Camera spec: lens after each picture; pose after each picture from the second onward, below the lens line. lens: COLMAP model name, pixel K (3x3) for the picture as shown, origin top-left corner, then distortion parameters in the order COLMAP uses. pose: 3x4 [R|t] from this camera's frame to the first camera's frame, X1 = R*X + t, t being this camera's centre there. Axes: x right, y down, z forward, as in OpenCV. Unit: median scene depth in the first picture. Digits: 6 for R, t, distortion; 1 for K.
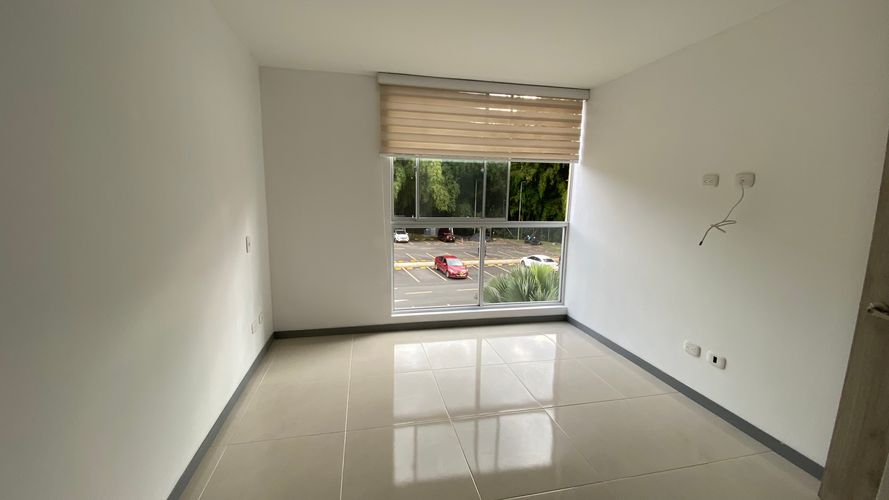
lens RADIAL K [[359.0, 0, 442.2], [0, 359.0, 250.1], [0, 0, 1]] dist [0.031267, -0.000129]
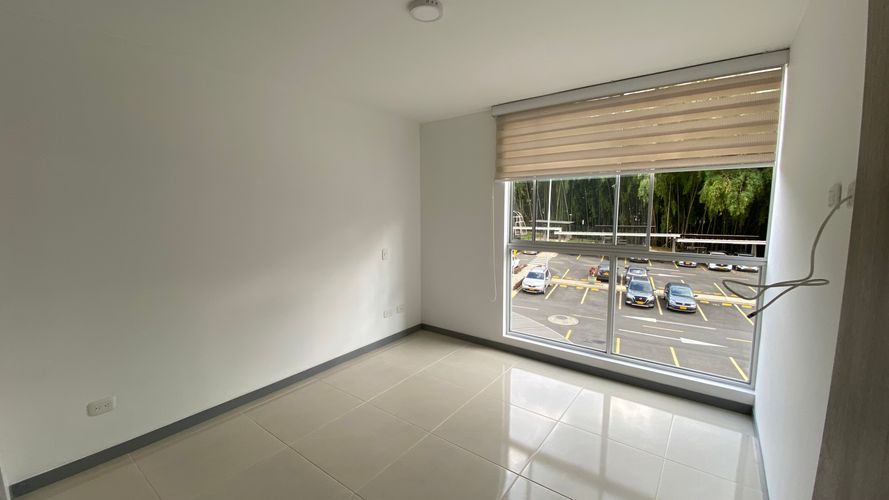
lens RADIAL K [[359.0, 0, 442.2], [0, 359.0, 250.1], [0, 0, 1]] dist [0.031267, -0.000129]
pose [[0.661197, 0.065214, -0.747372, 0.532134], [-0.098876, 0.995100, -0.000645, -0.042214], [0.743668, 0.074323, 0.664405, 0.185962]]
